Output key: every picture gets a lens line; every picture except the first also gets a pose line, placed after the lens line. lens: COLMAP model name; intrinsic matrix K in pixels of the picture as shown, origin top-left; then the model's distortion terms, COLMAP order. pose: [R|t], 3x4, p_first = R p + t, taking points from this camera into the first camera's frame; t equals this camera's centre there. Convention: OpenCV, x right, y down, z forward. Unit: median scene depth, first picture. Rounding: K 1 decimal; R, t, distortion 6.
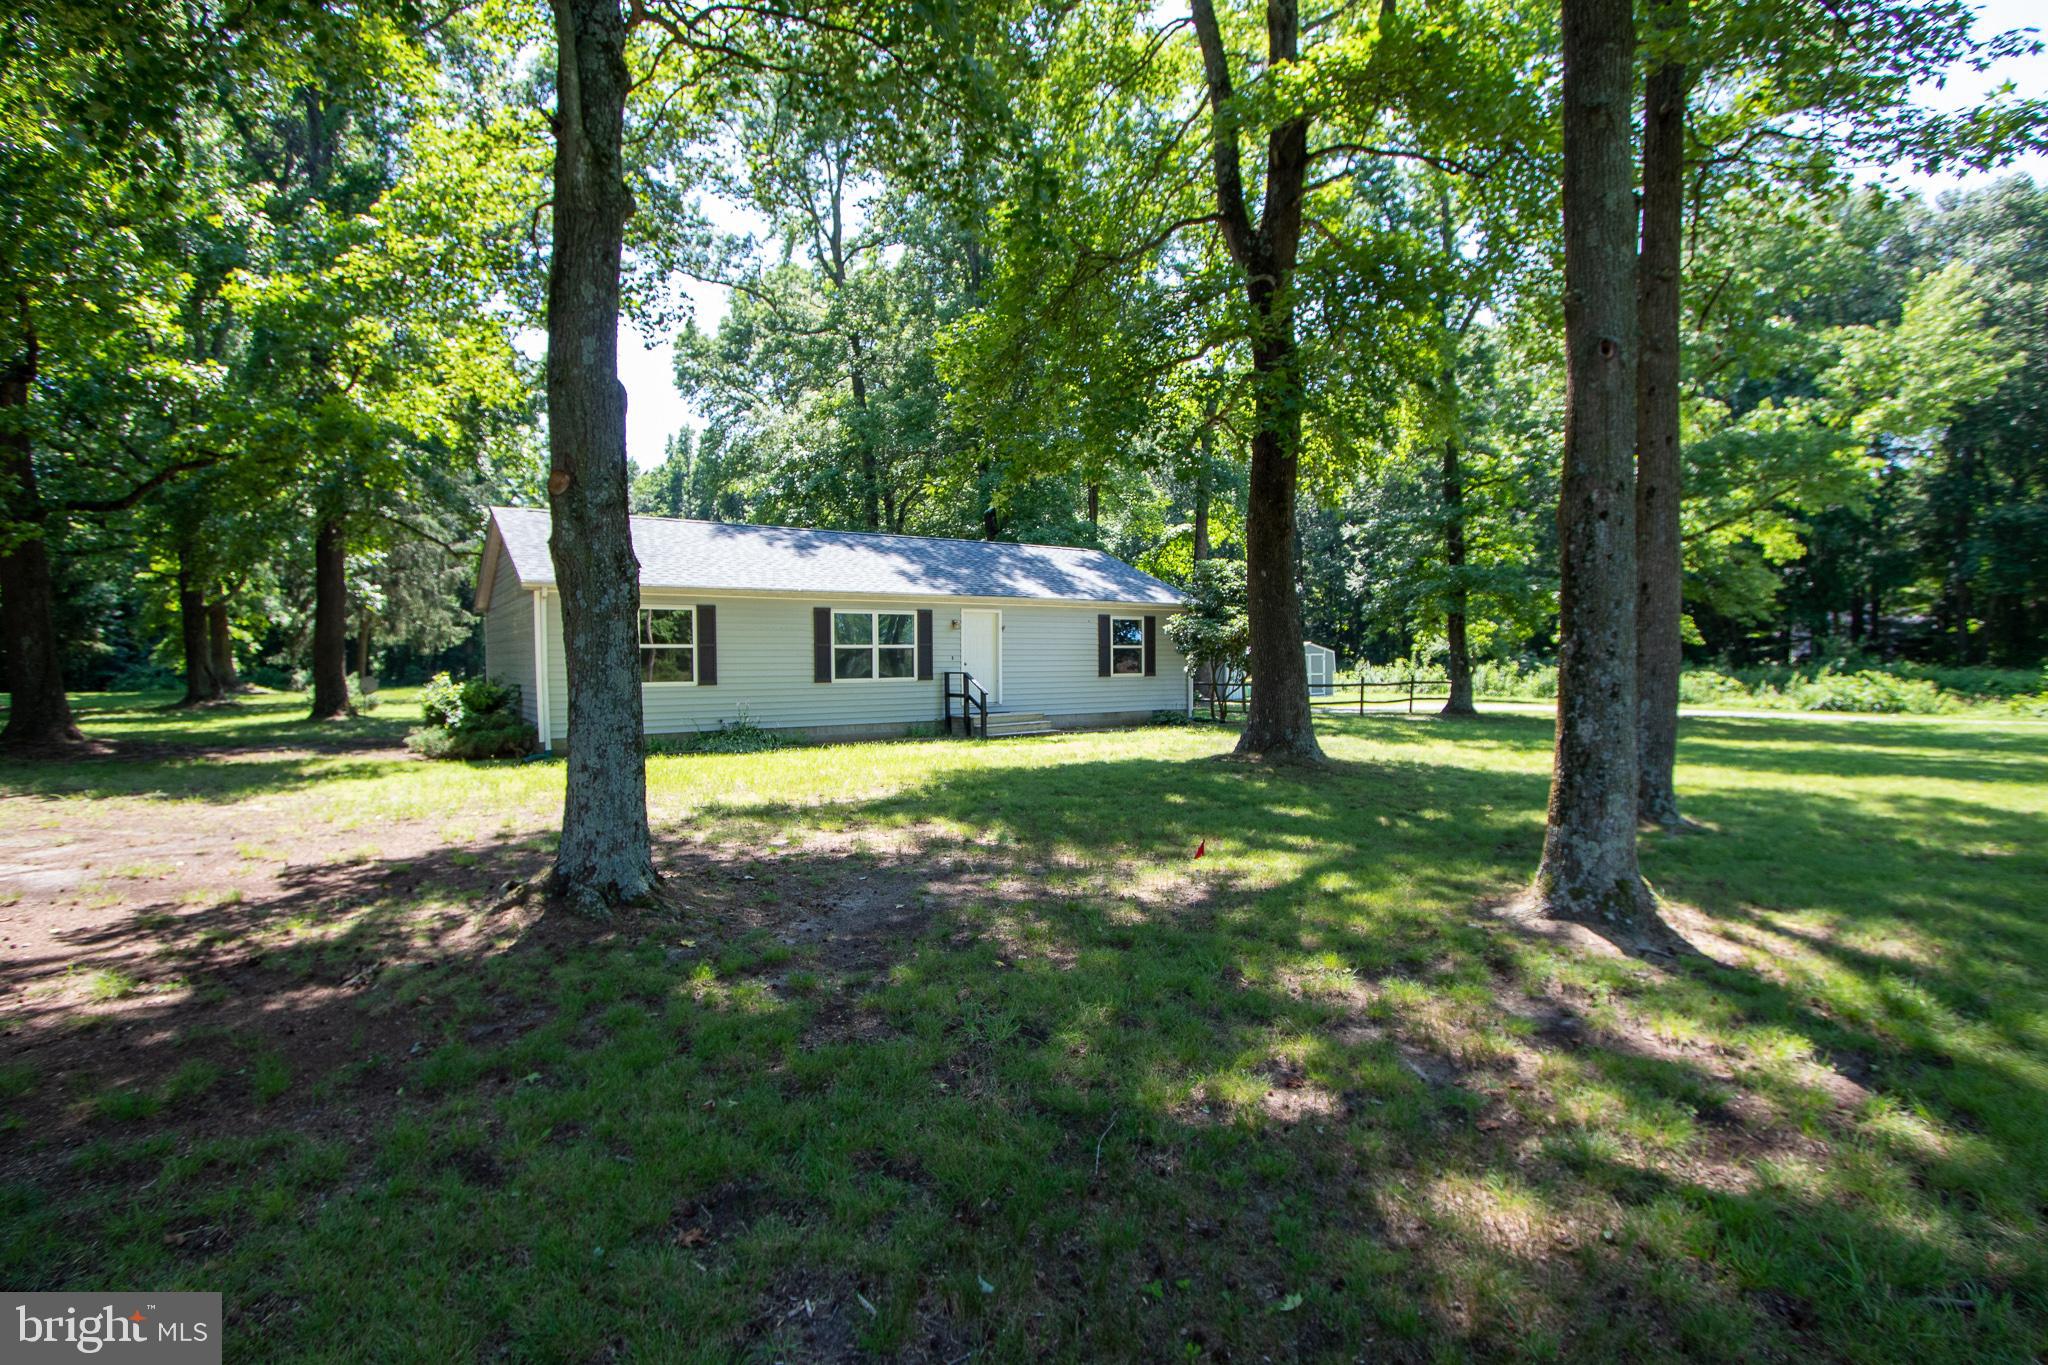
lens RADIAL K [[960.0, 0, 1024.0], [0, 960.0, 686.8], [0, 0, 1]] dist [-0.001935, 0.000144]
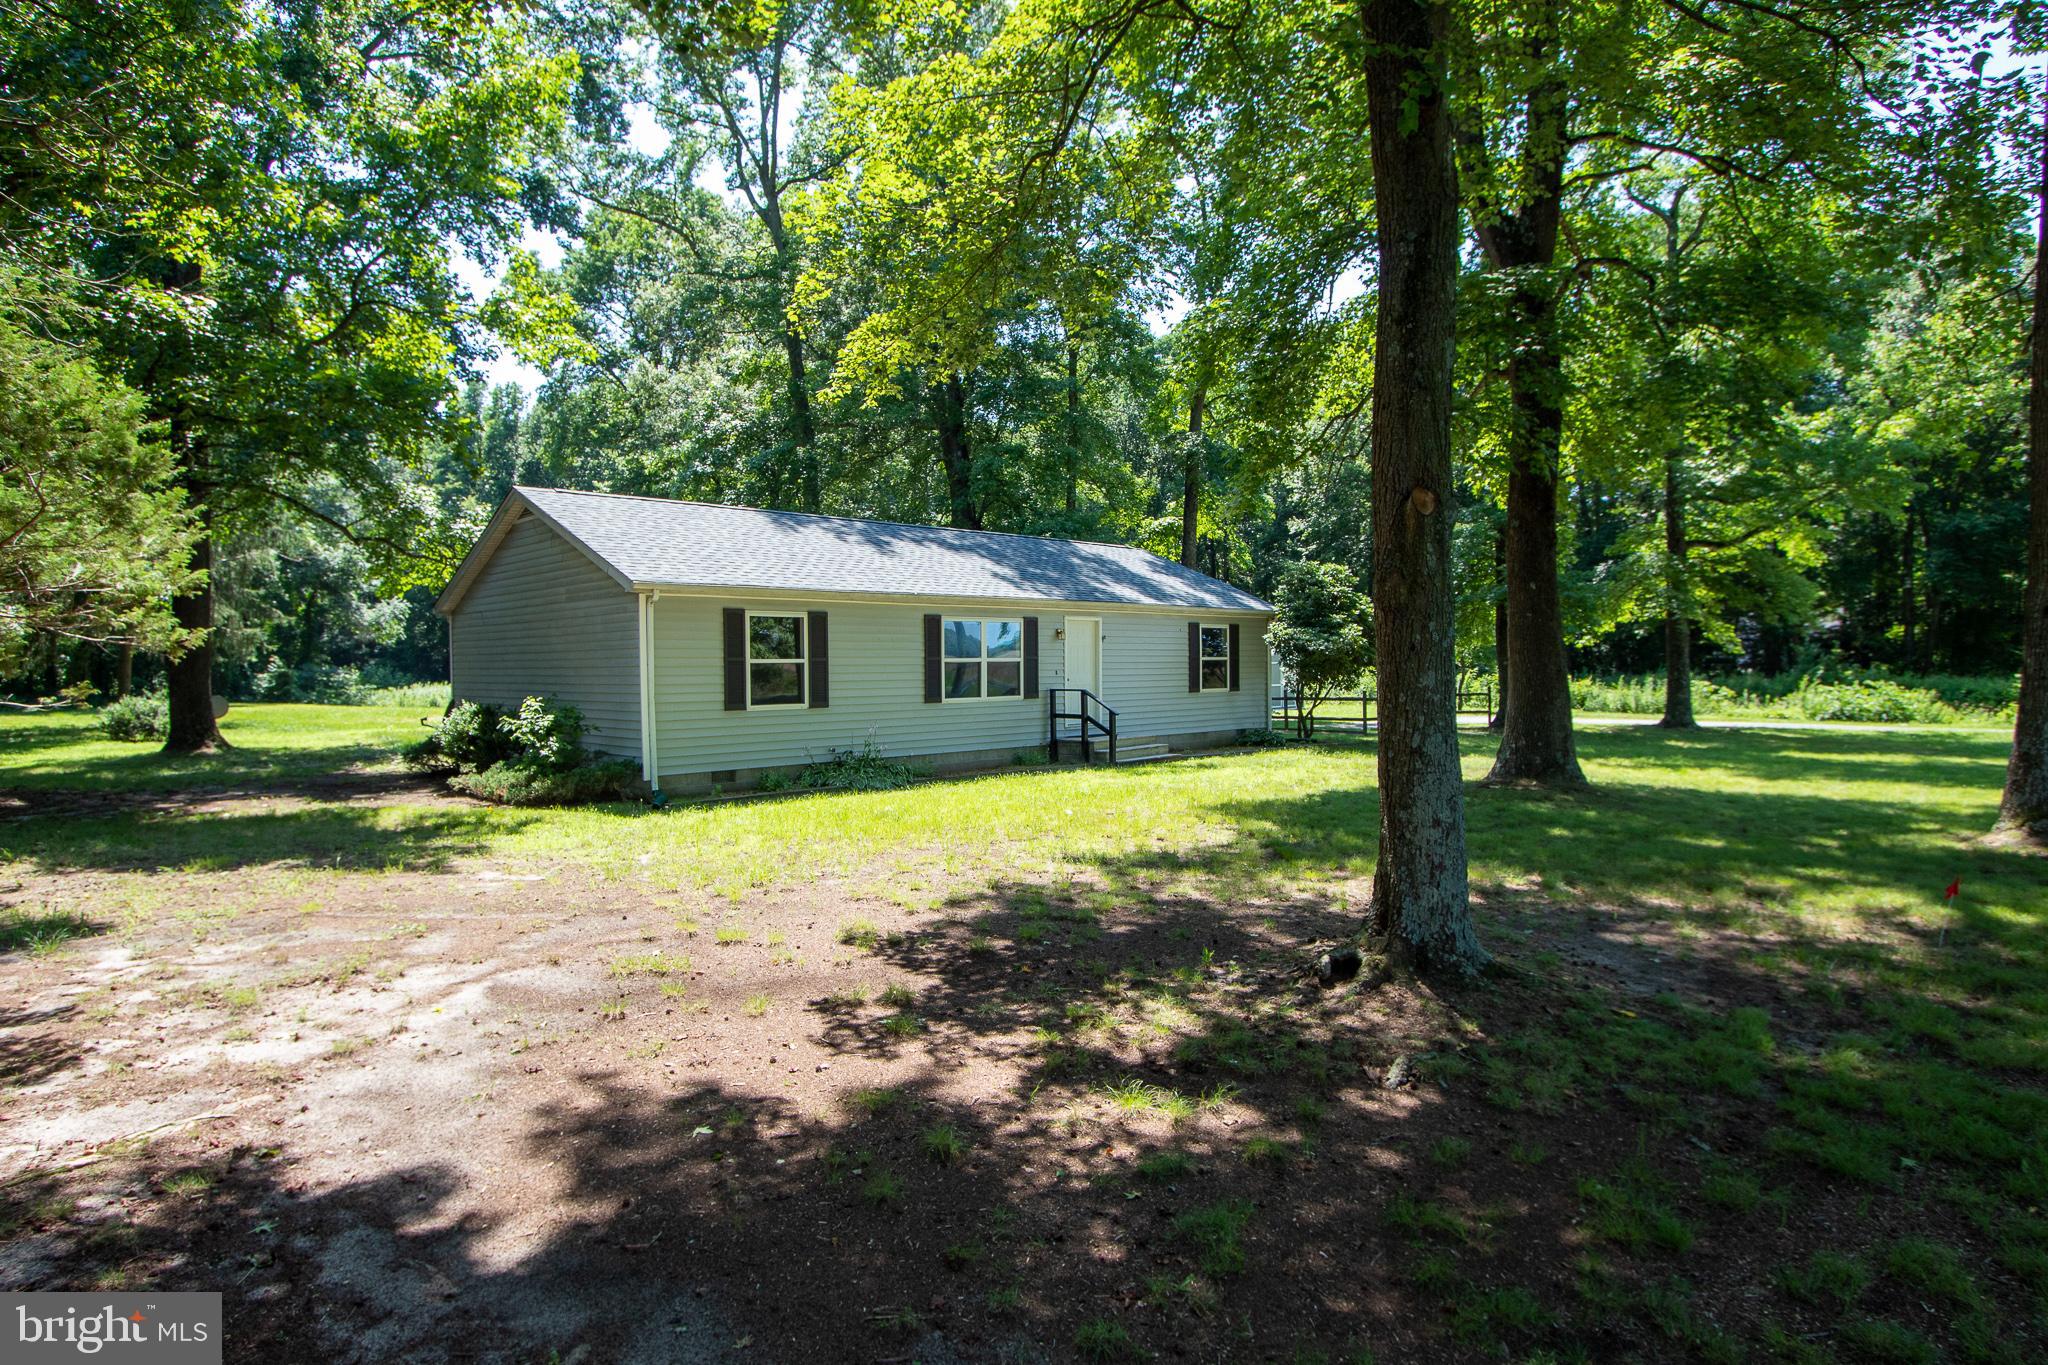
lens RADIAL K [[1124.9, 0, 1023.9], [0, 1124.9, 678.2], [0, 0, 1]] dist [-0.004292, -0.000626]
pose [[0.985260, -0.005091, 0.170986, -0.261137], [0.008111, 0.999823, -0.016970, -0.007771], [-0.170869, 0.018106, 0.985127, 0.008540]]
